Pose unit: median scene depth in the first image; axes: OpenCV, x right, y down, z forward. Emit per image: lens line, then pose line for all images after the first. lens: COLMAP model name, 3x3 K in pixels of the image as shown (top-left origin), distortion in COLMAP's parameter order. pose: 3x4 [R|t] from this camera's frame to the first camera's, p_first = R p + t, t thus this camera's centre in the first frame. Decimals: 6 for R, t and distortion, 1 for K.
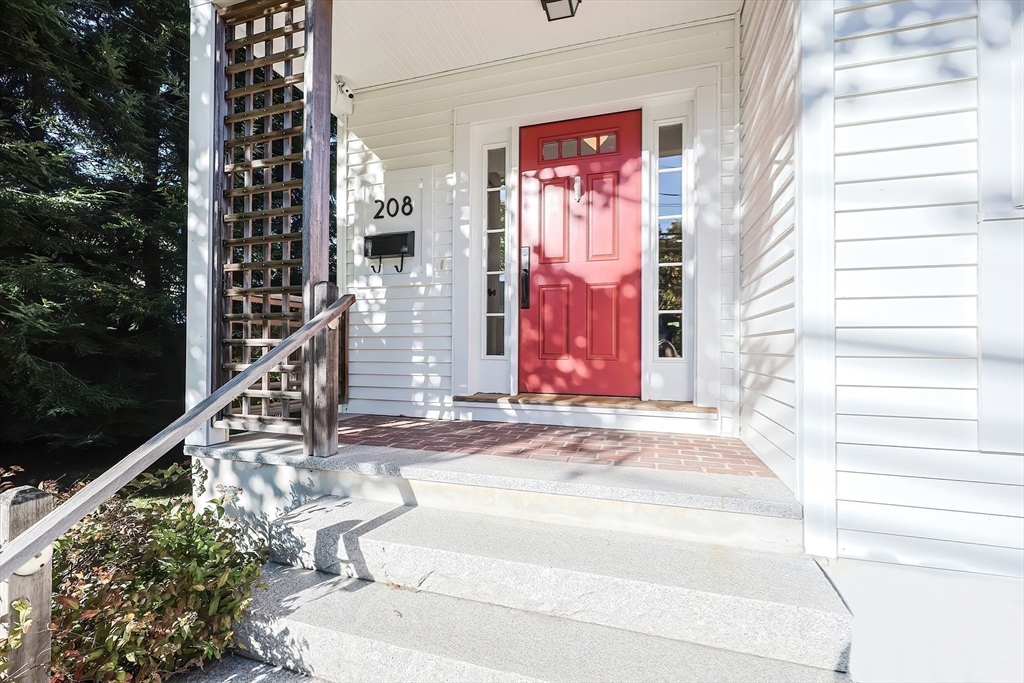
lens RADIAL K [[439.7, 0, 511.6], [0, 439.7, 343.4], [0, 0, 1]] dist [-0.003792, -0.000367]
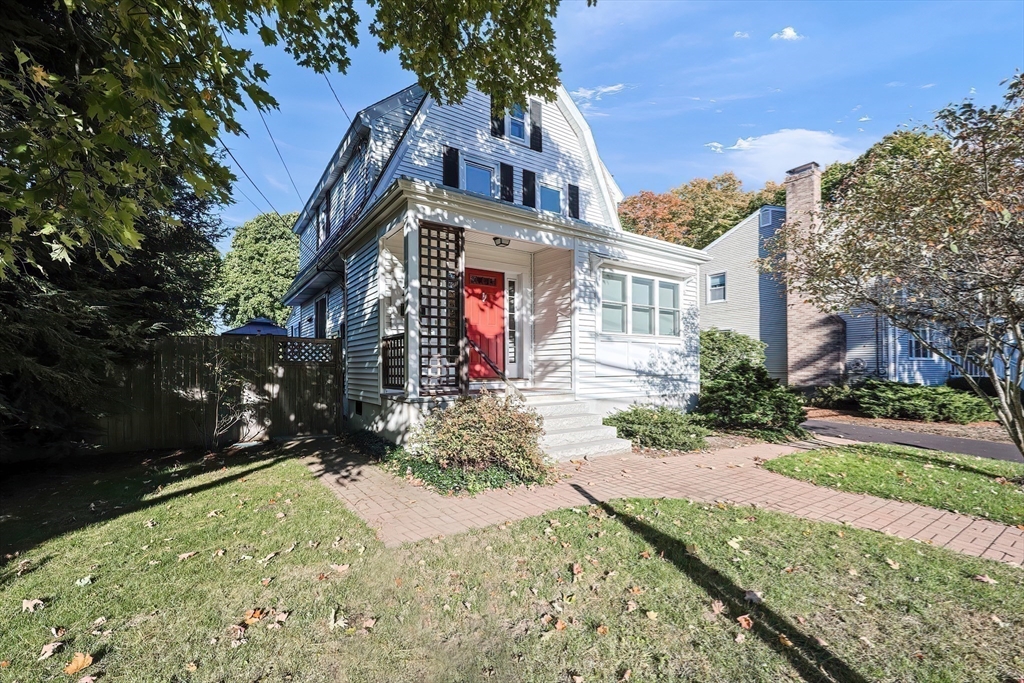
lens RADIAL K [[439.7, 0, 511.1], [0, 439.7, 345.6], [0, 0, 1]] dist [-0.003792, -0.000367]
pose [[0.615427, 0.027138, 0.787727, -1.903154], [0.006258, 0.999207, -0.039312, 0.025148], [-0.788169, 0.029123, 0.614769, -0.766029]]
